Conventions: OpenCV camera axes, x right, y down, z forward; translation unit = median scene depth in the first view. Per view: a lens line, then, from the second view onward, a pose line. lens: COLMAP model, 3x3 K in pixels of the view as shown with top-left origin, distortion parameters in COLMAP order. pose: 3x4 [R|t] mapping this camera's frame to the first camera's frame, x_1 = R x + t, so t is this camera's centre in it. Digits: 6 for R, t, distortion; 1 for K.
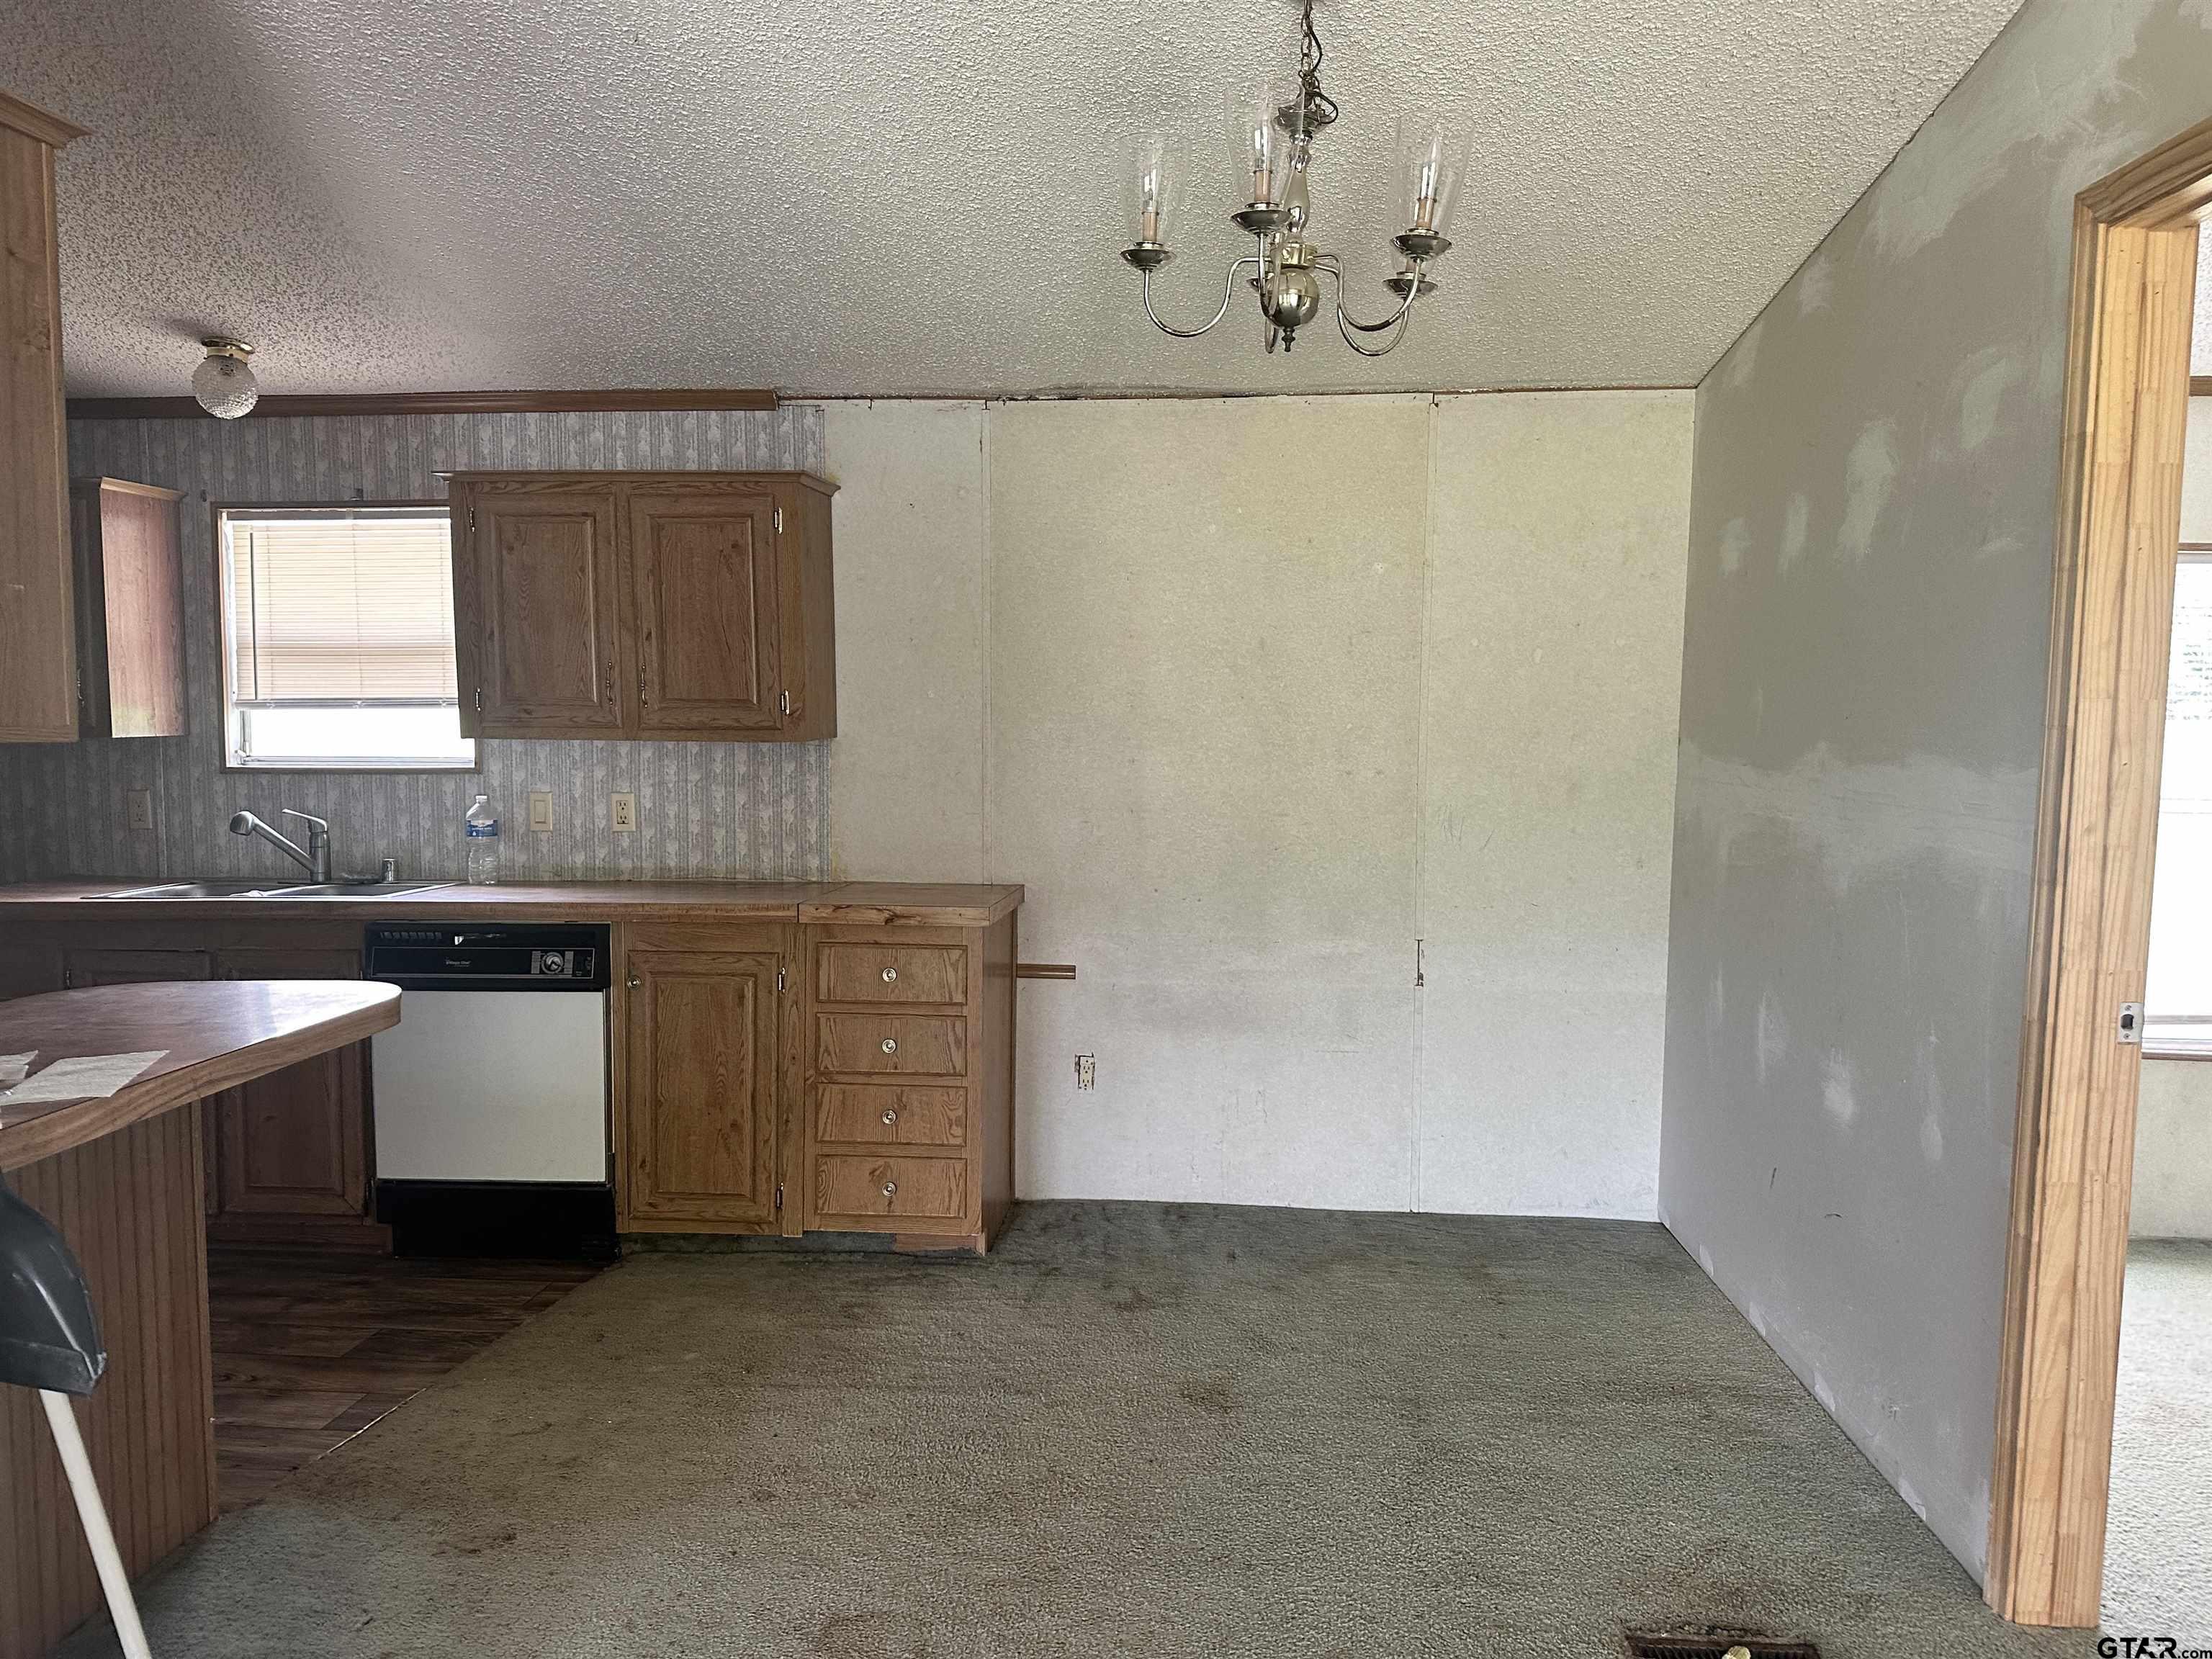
lens RADIAL K [[1552.3, 0, 1114.1], [0, 1552.3, 829.4], [0, 0, 1]] dist [0.048233, -0.056687]
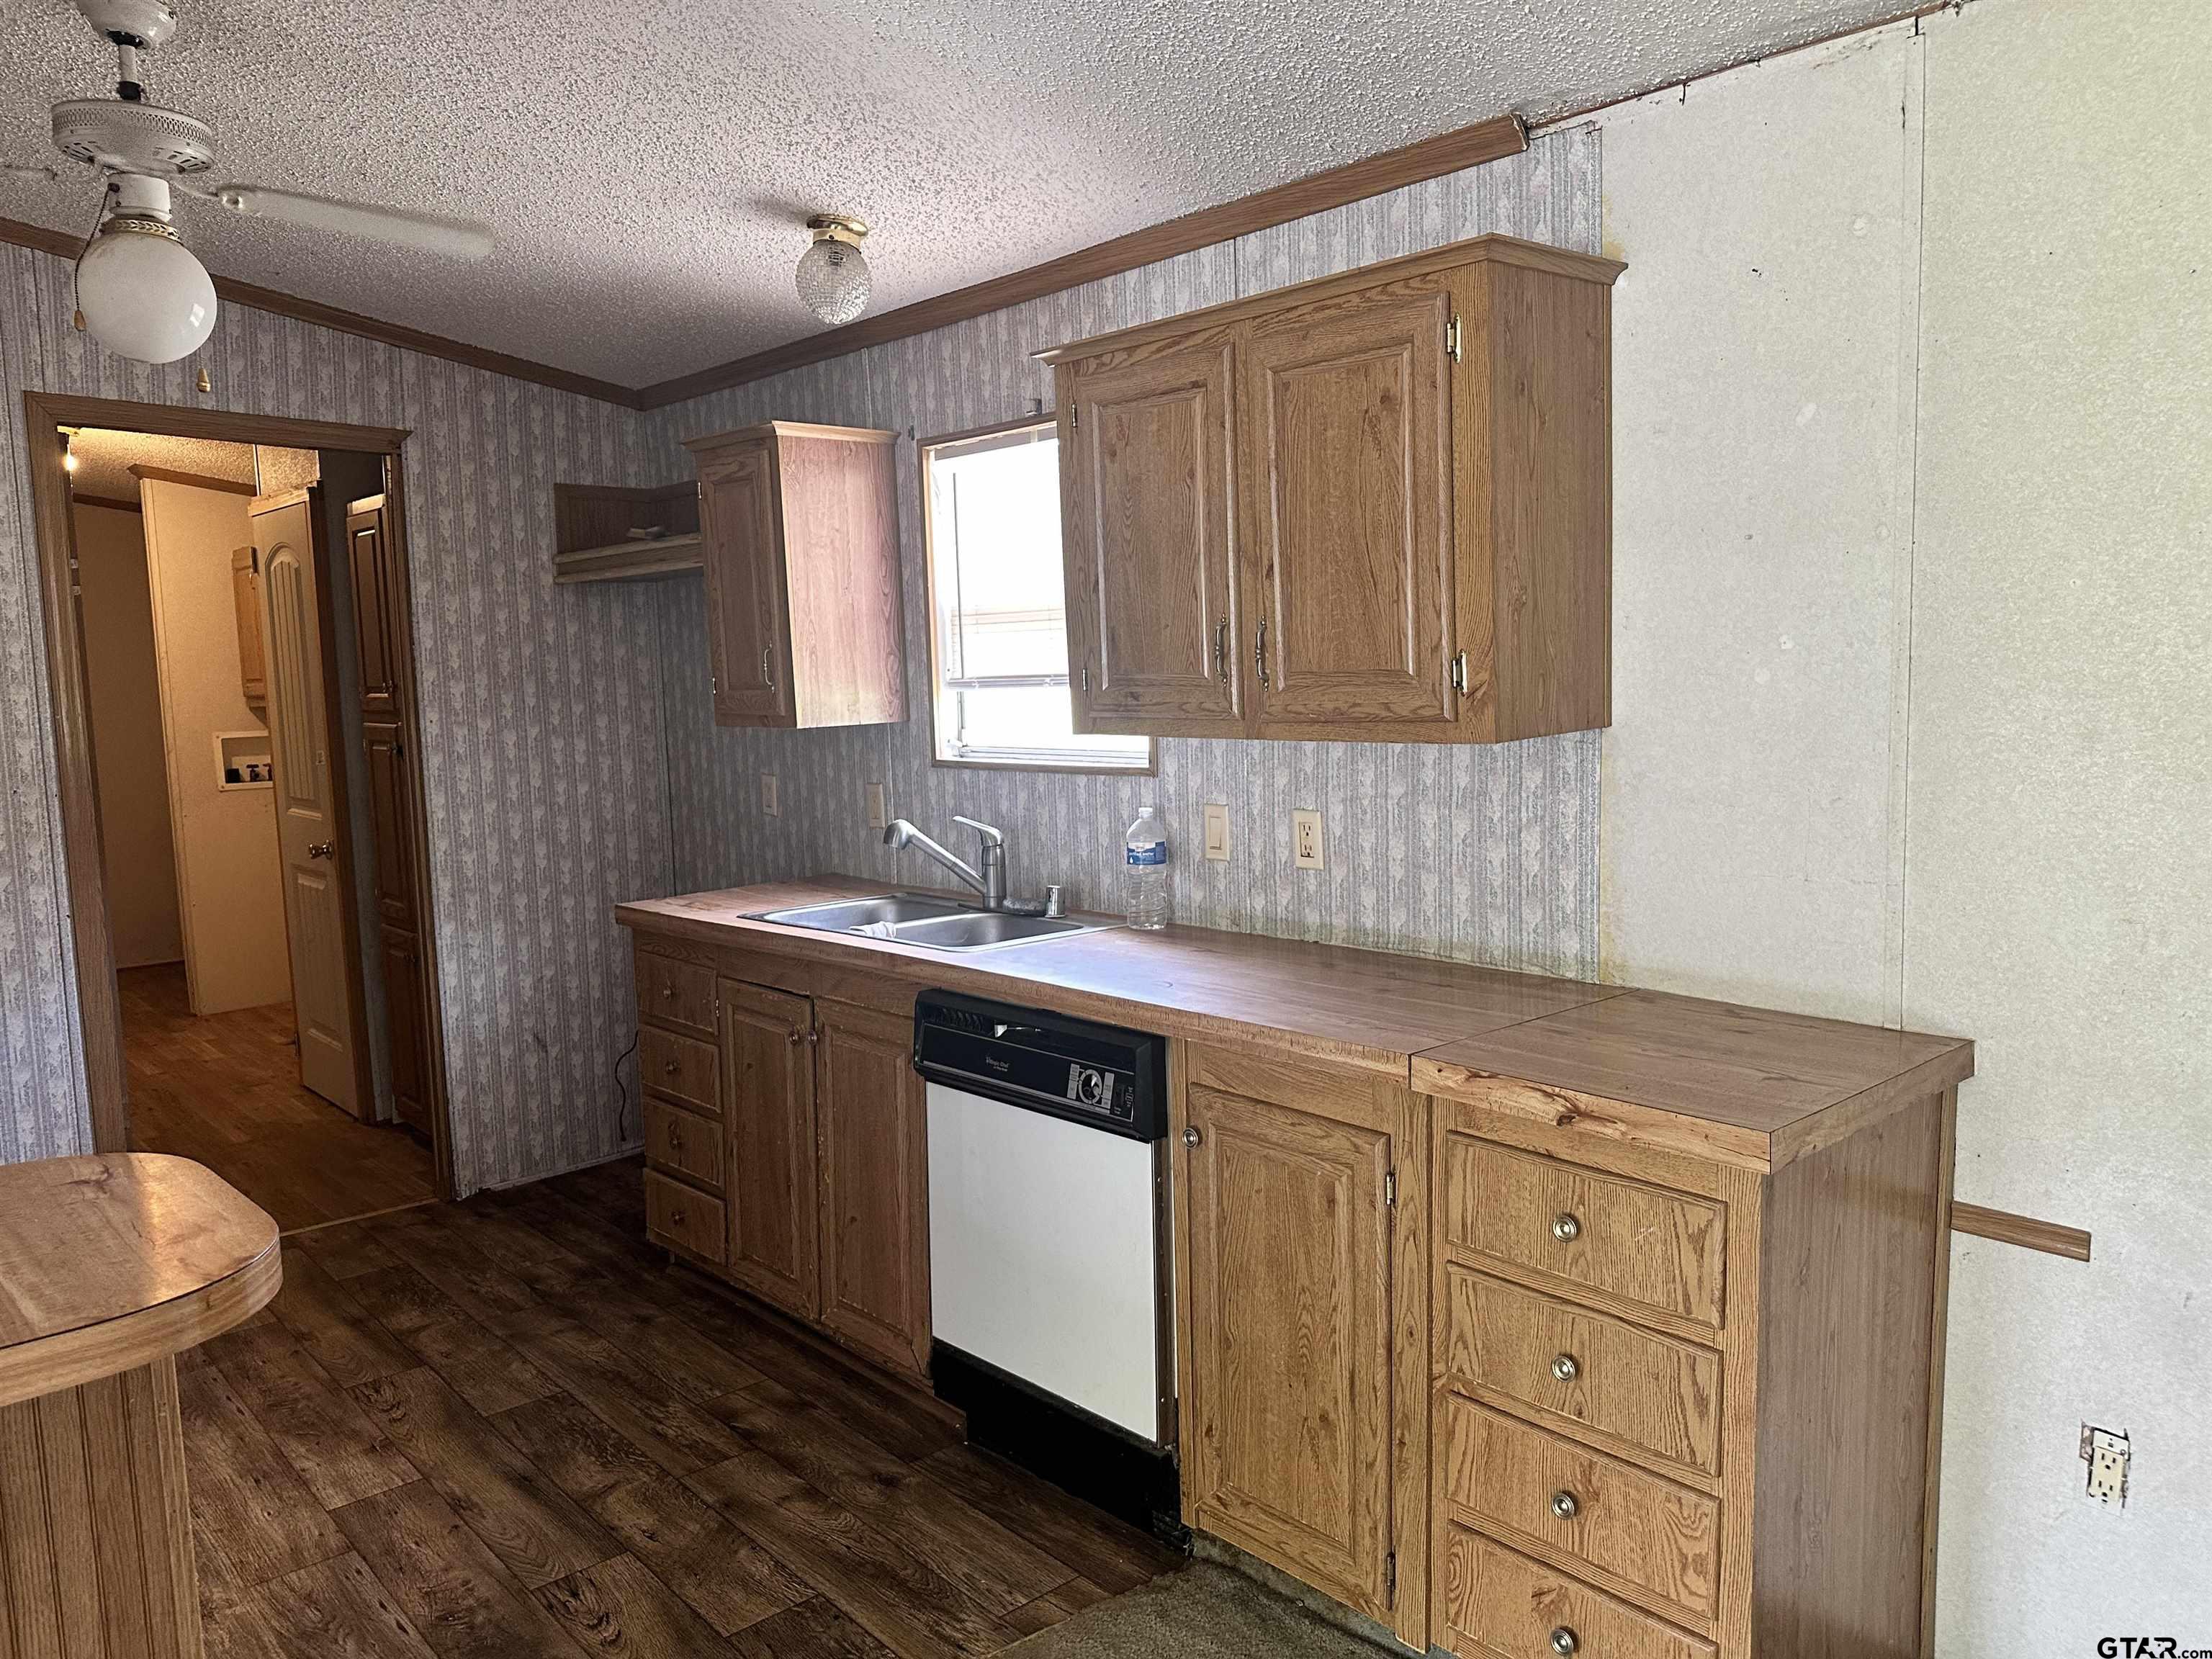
lens RADIAL K [[1552.3, 0, 1124.6], [0, 1552.3, 820.0], [0, 0, 1]] dist [0.048233, -0.056687]
pose [[0.733145, 0.044159, -0.678637, 0.076168], [-0.017197, 0.998774, 0.046411, -0.050890], [0.679855, -0.022356, 0.733006, 0.492503]]
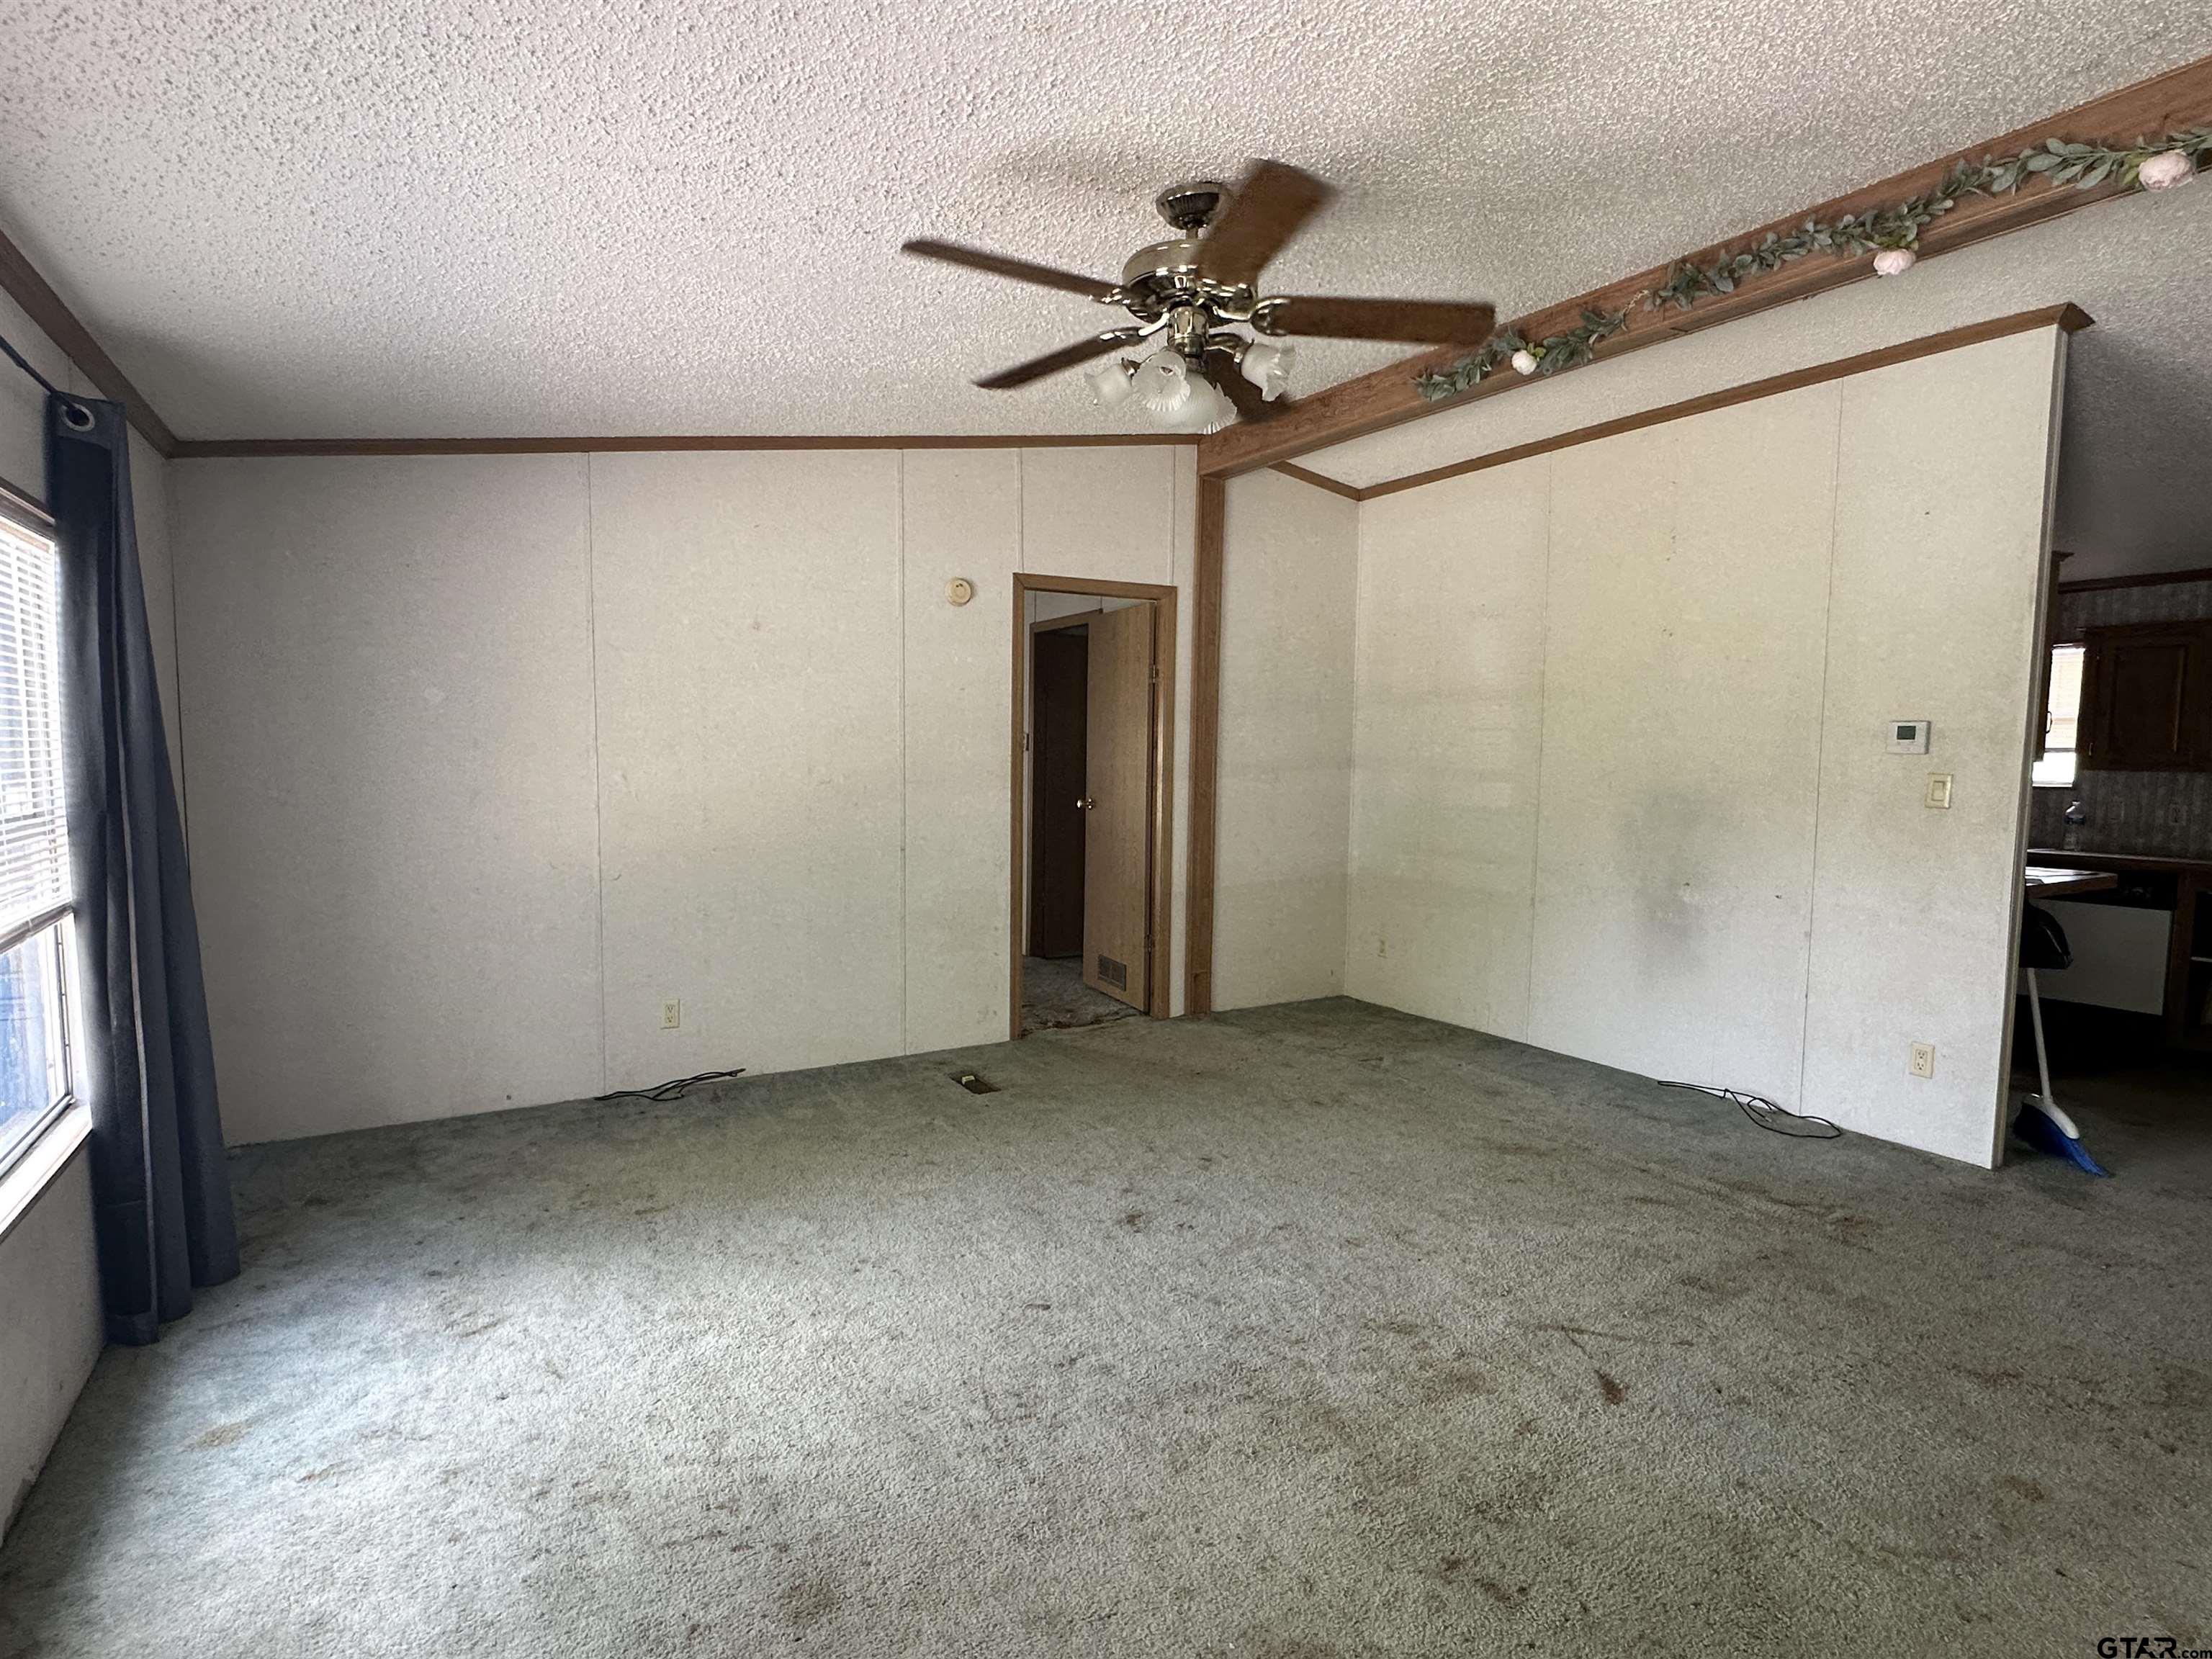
lens RADIAL K [[1153.0, 0, 1115.3], [0, 1153.0, 845.1], [0, 0, 1]] dist [-0.004929, -0.000950]
pose [[0.577156, 0.071014, -0.813540, 0.039182], [-0.069034, 0.996889, 0.038043, 0.056918], [0.813711, 0.034205, 0.580263, -0.704318]]
